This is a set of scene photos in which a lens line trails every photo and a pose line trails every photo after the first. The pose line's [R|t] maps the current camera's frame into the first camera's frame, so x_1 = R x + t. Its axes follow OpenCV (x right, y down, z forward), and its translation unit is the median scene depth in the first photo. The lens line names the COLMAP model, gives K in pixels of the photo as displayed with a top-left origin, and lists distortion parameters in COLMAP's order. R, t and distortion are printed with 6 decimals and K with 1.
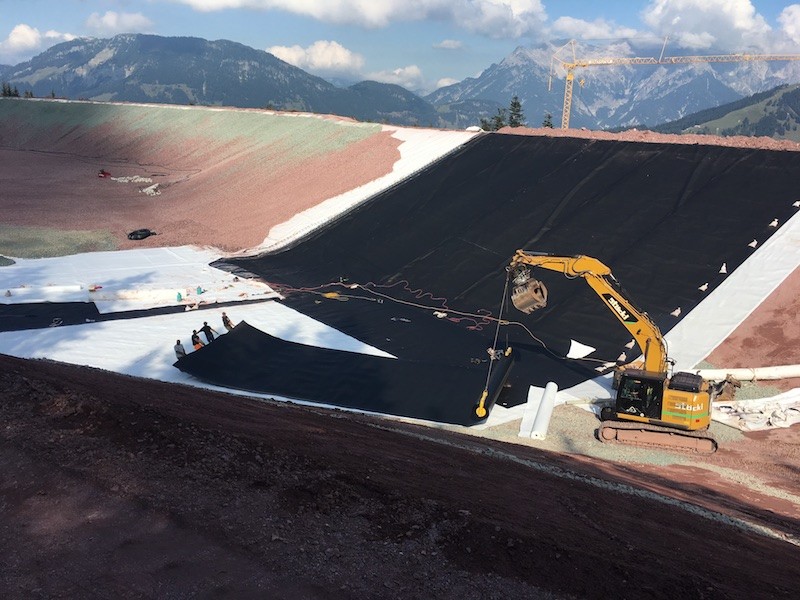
lens RADIAL K [[680.4, 0, 400.0], [0, 680.4, 300.0], [0, 0, 1]] dist [0.077783, -0.094563]
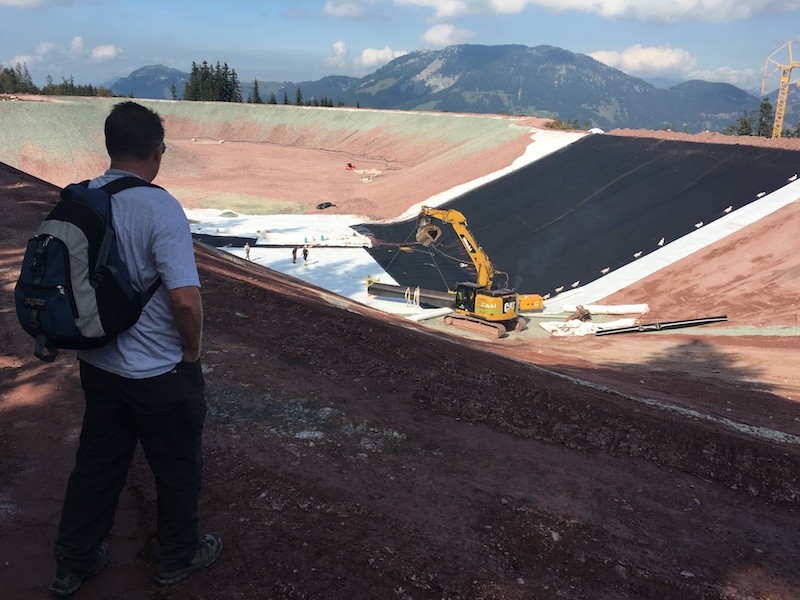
lens RADIAL K [[680.4, 0, 400.0], [0, 680.4, 300.0], [0, 0, 1]] dist [0.077783, -0.094563]
pose [[0.905617, 0.105625, -0.410733, 0.145824], [-0.107747, 0.994014, 0.018054, 0.022532], [0.410181, 0.027906, 0.911577, -0.085026]]
